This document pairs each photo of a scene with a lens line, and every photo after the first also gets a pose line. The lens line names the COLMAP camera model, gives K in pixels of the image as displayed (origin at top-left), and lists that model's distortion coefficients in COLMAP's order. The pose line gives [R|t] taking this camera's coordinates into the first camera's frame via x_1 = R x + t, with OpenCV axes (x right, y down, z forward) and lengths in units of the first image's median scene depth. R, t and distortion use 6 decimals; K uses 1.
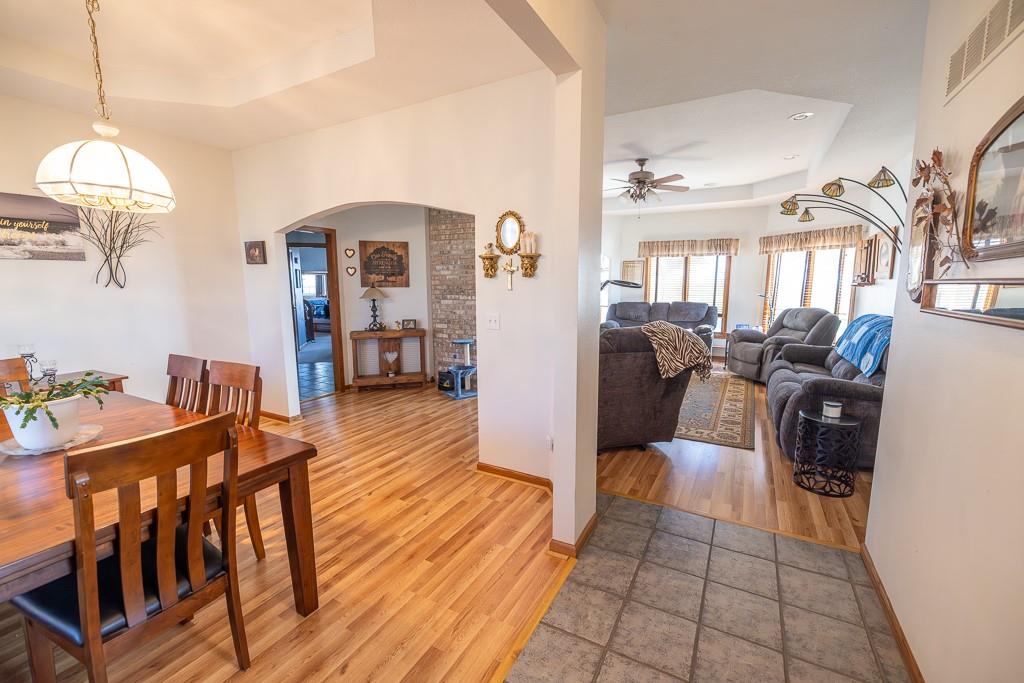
lens RADIAL K [[424.1, 0, 514.6], [0, 424.1, 337.9], [0, 0, 1]] dist [0.000373, -0.000012]
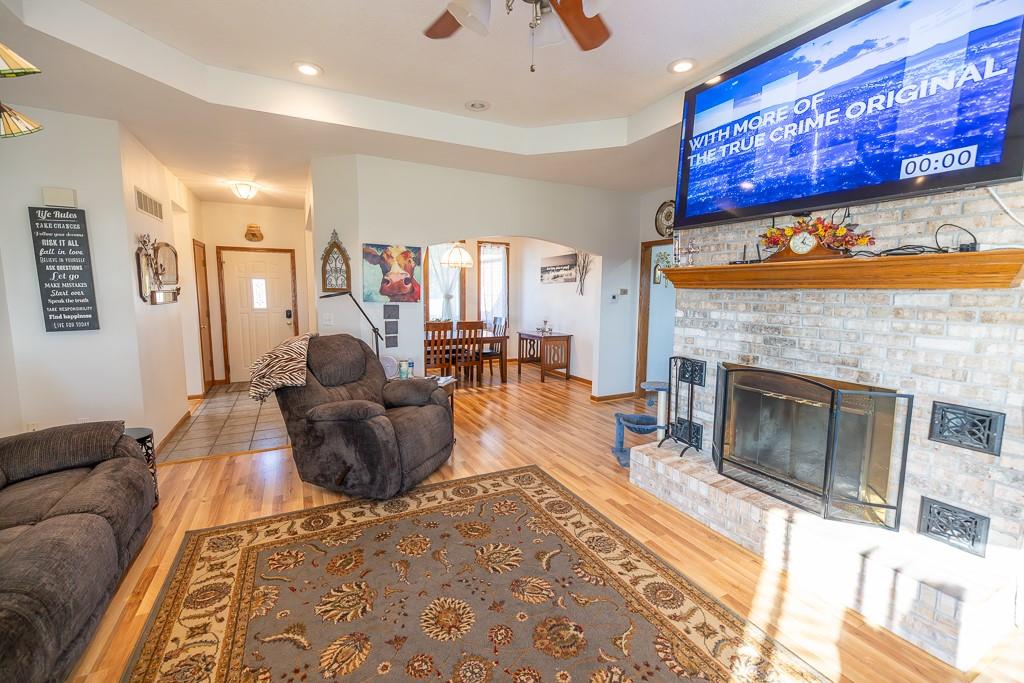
lens RADIAL K [[424.1, 0, 513.0], [0, 424.1, 343.8], [0, 0, 1]] dist [0.000373, -0.000012]
pose [[-0.554648, 0.101797, -0.825835, 0.743315], [-0.111121, 0.974536, 0.194758, -0.216578], [0.824632, 0.199790, -0.529213, 1.603955]]
